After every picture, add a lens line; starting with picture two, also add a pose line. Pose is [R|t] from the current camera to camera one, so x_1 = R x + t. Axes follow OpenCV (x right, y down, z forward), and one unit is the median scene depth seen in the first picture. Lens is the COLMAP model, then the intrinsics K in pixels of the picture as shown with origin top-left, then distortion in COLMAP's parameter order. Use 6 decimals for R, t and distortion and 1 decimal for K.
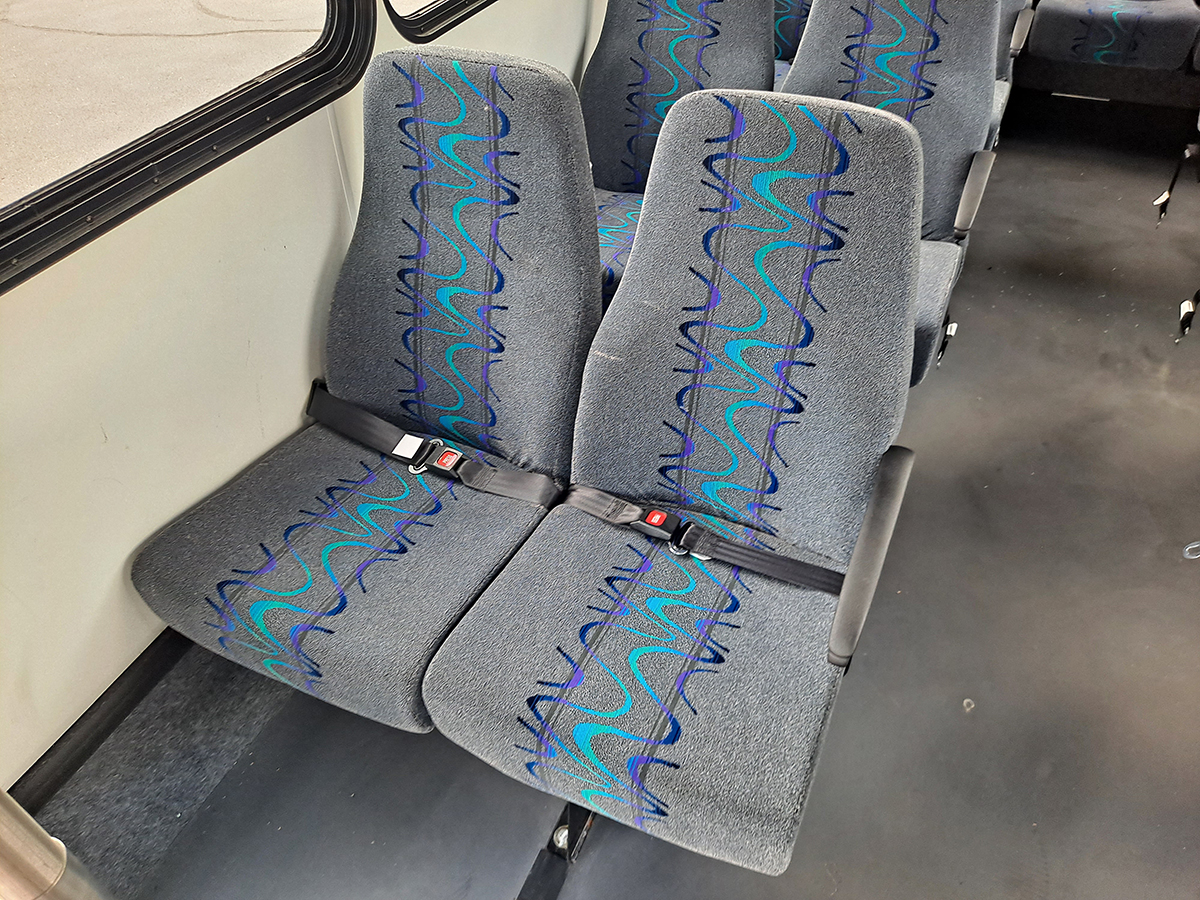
lens RADIAL K [[886.3, 0, 601.5], [0, 886.3, 451.2], [0, 0, 1]] dist [0.035546, -0.025847]
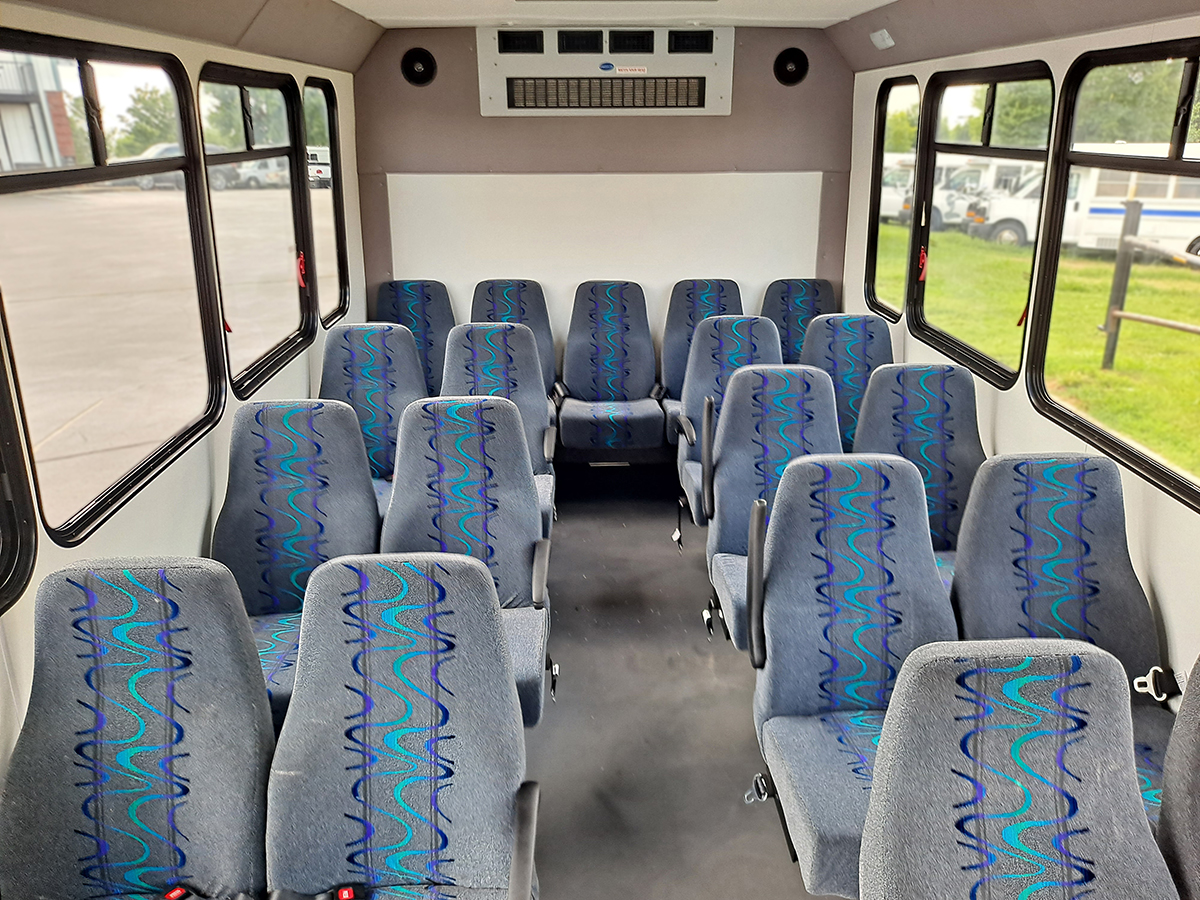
lens RADIAL K [[886.3, 0, 608.1], [0, 886.3, 448.7], [0, 0, 1]] dist [0.035546, -0.025847]
pose [[0.897734, -0.124694, 0.422521, -0.059477], [0.273925, 0.909152, -0.313702, -0.006573], [-0.345019, 0.397360, 0.850334, -0.361656]]
